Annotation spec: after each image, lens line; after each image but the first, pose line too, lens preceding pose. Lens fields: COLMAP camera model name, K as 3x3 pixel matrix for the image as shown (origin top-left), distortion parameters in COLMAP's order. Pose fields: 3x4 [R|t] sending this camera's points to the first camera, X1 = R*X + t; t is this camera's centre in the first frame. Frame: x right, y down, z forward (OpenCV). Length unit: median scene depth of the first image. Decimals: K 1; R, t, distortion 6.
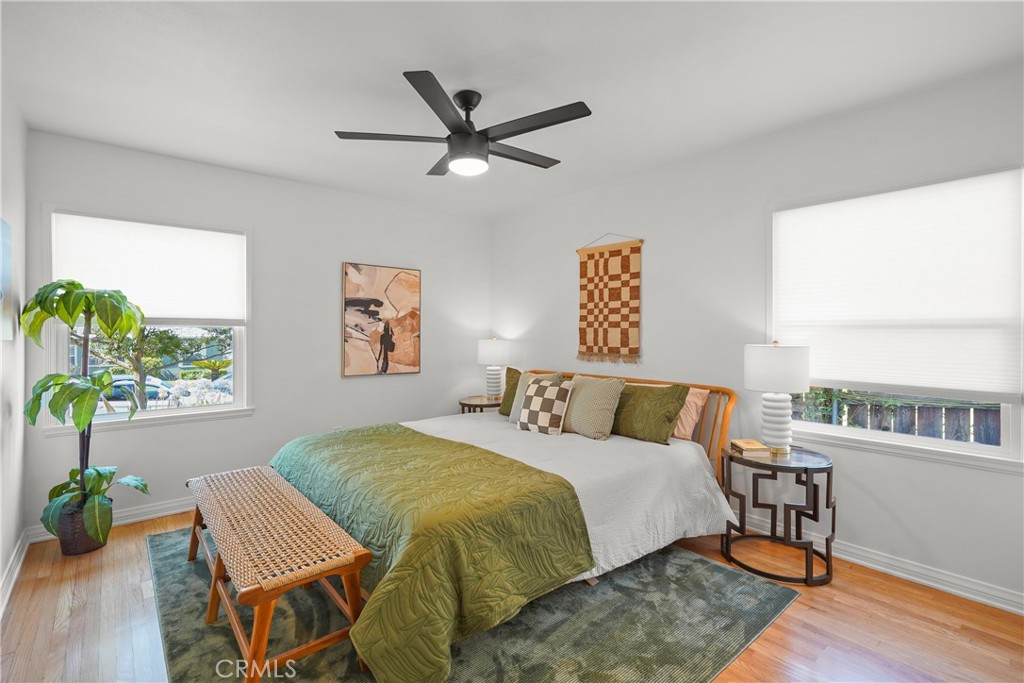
lens RADIAL K [[471.7, 0, 517.0], [0, 471.7, 332.2], [0, 0, 1]] dist [-0.002318, -0.001714]
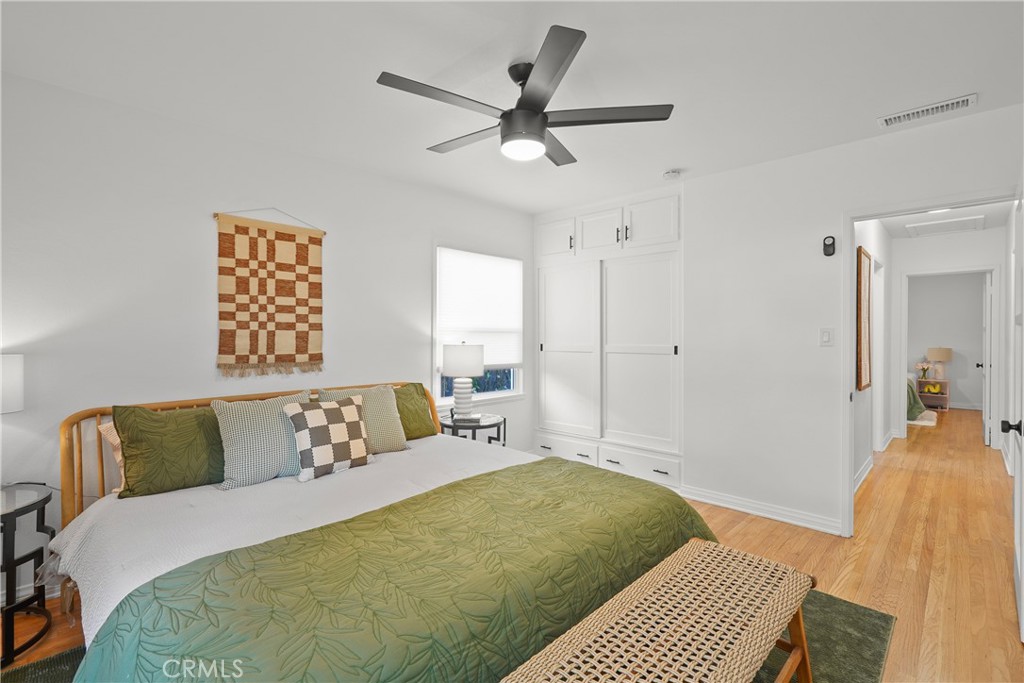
lens RADIAL K [[471.7, 0, 517.0], [0, 471.7, 332.2], [0, 0, 1]] dist [-0.002318, -0.001714]
pose [[-0.097796, 0.000699, 0.995206, -0.620327], [-0.002528, 0.999996, -0.000951, -0.006188], [-0.995203, -0.002609, -0.097794, 0.682915]]
